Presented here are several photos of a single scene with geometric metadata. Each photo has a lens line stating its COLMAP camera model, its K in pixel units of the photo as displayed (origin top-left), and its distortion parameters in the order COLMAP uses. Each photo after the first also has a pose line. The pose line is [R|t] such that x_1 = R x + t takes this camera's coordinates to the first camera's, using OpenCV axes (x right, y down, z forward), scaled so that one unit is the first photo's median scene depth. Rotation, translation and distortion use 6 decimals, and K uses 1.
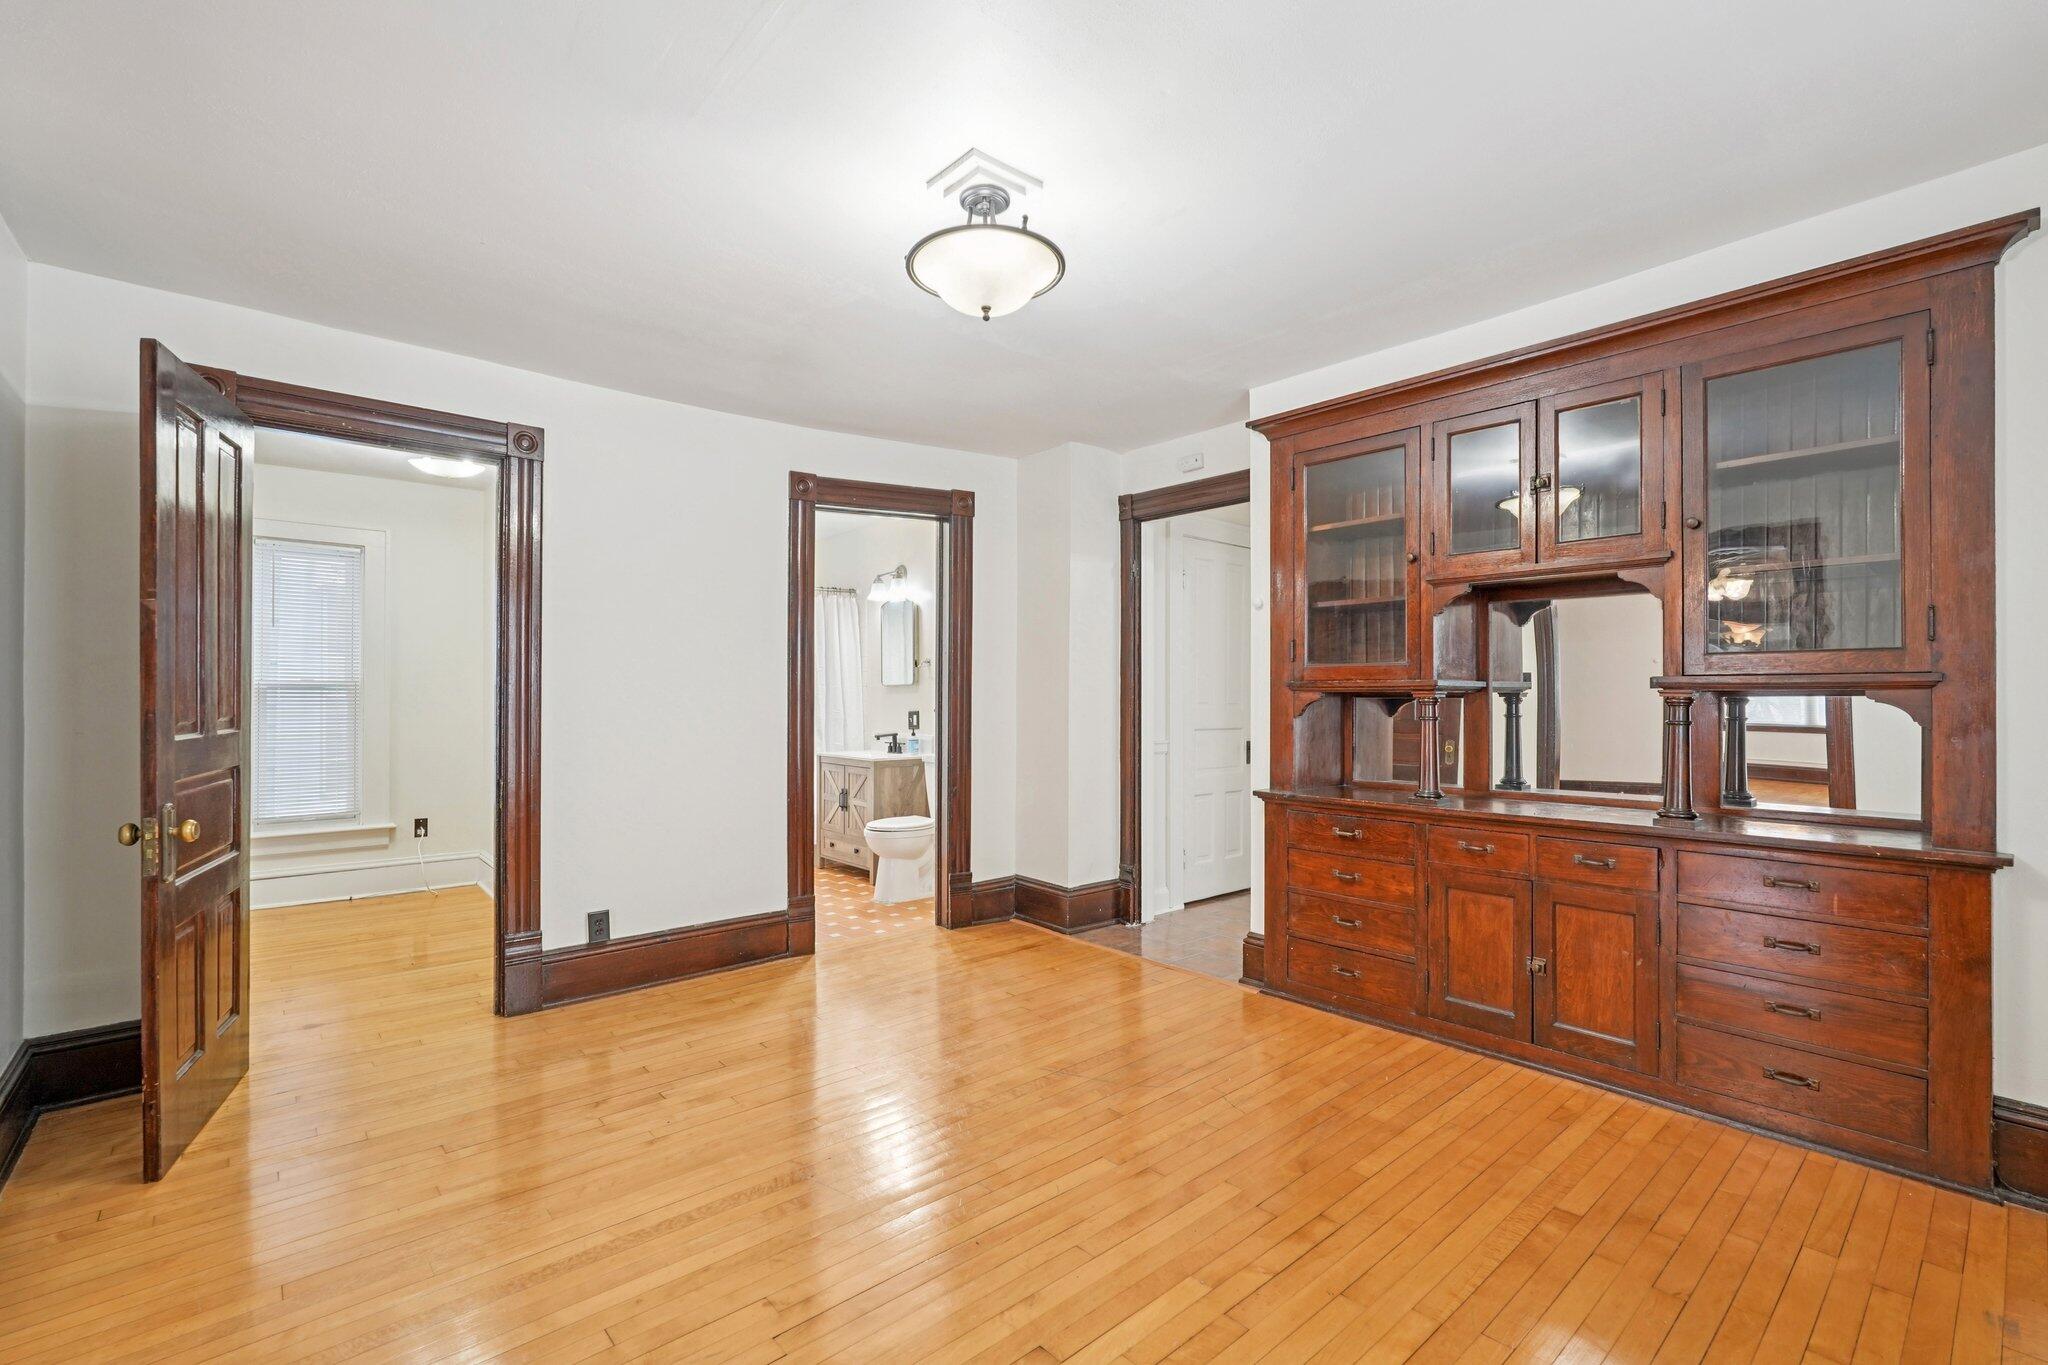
lens RADIAL K [[904.4, 0, 1026.8], [0, 904.4, 697.6], [0, 0, 1]] dist [-0.011502, 0.005821]
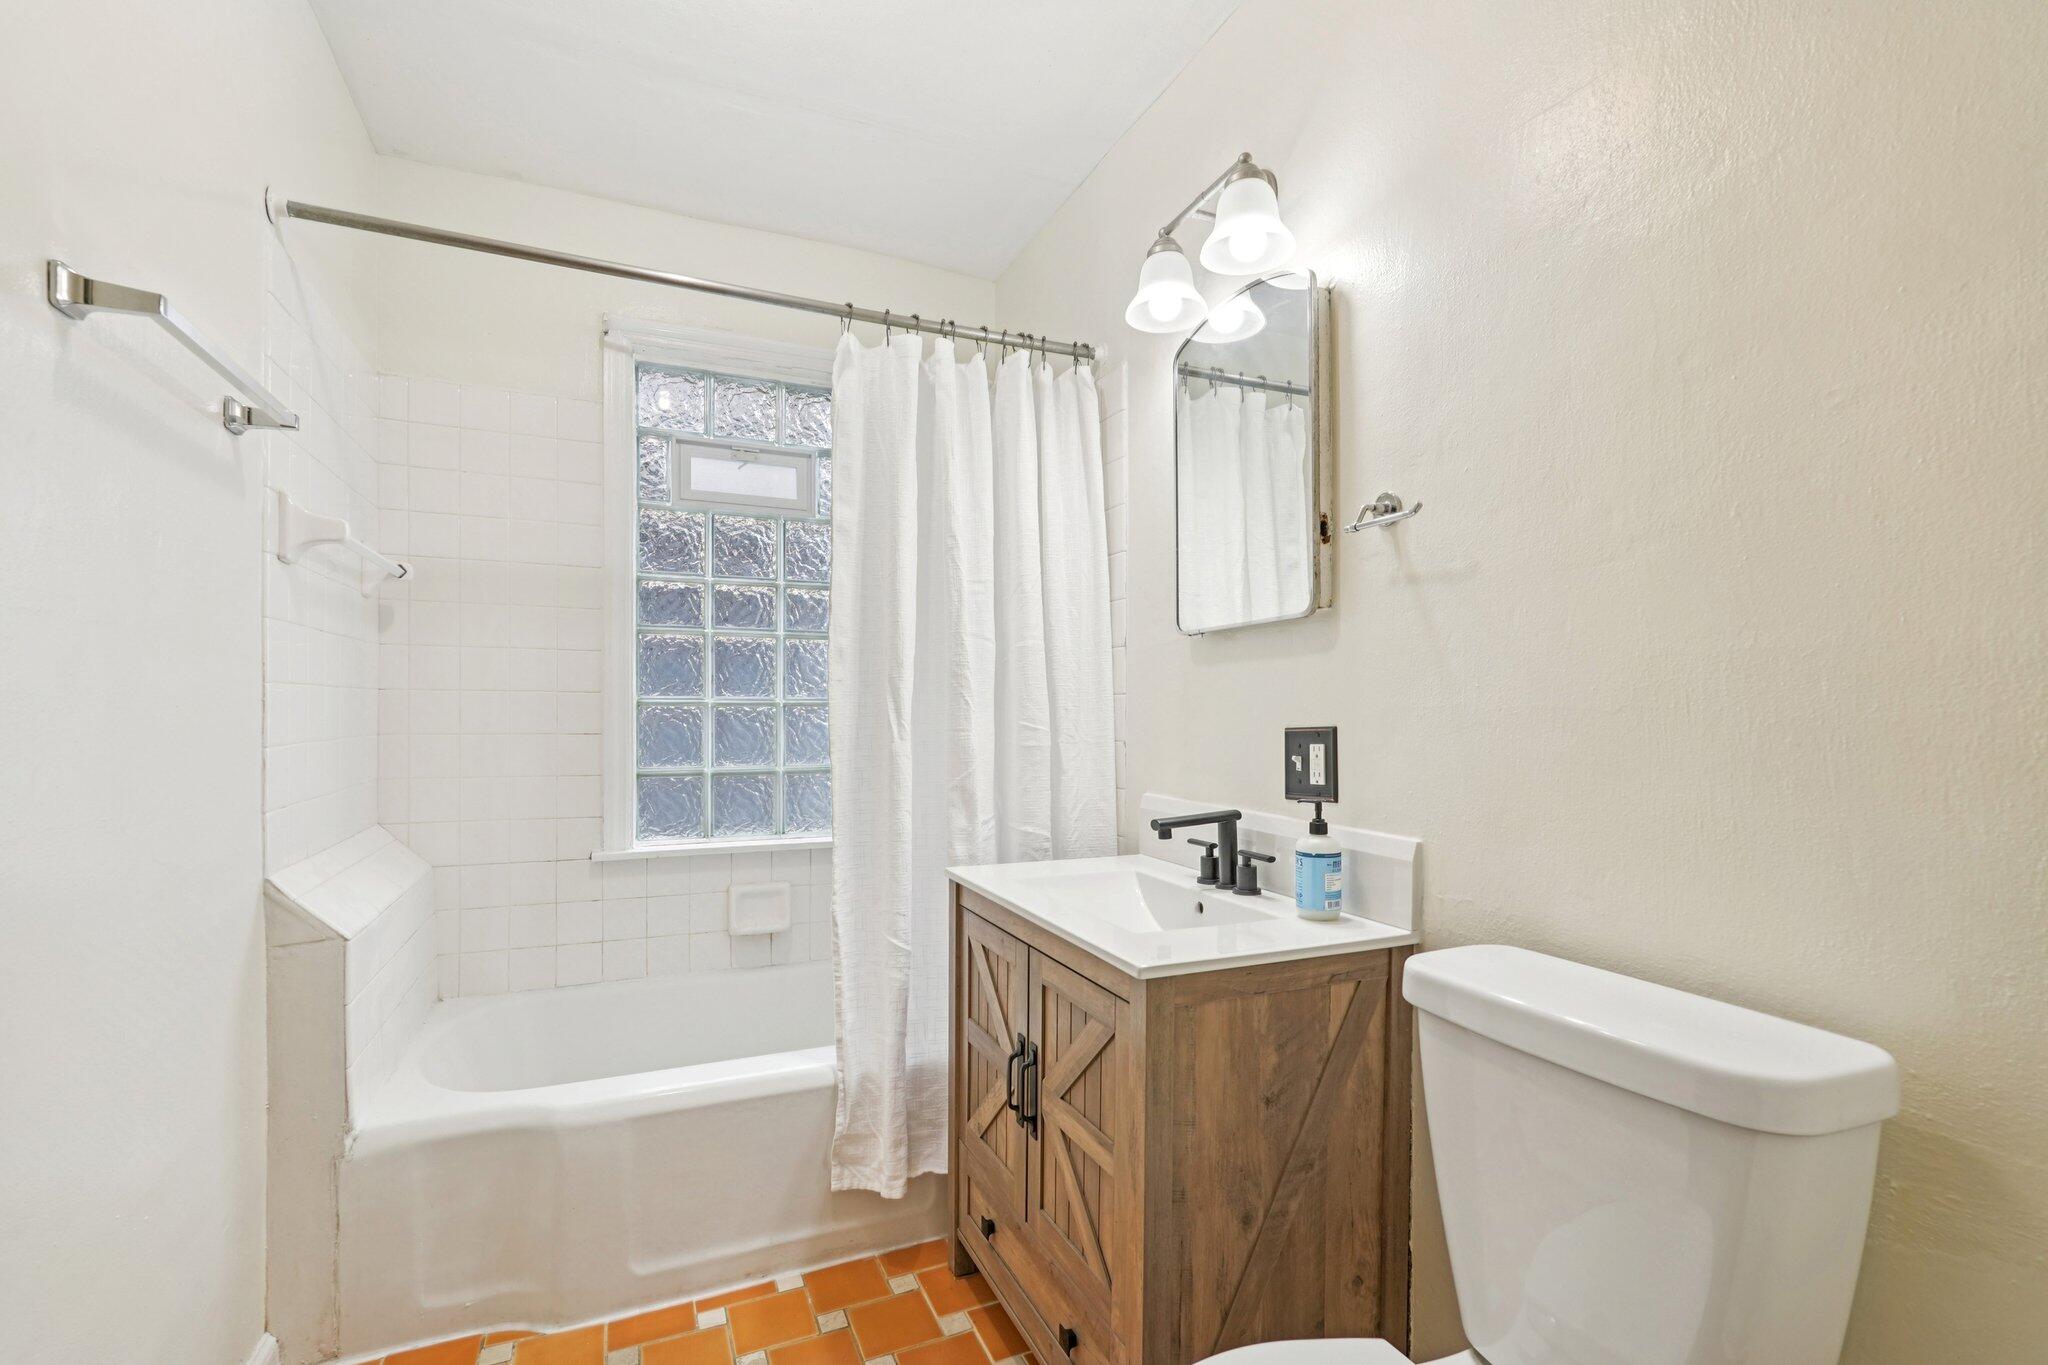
lens RADIAL K [[904.4, 0, 1022.1], [0, 904.4, 703.9], [0, 0, 1]] dist [-0.011502, 0.005821]
pose [[0.952934, -0.000471, -0.303177, -0.125943], [-0.002561, 0.999951, -0.009605, 0.011206], [0.303167, 0.009930, 0.952886, 0.746661]]
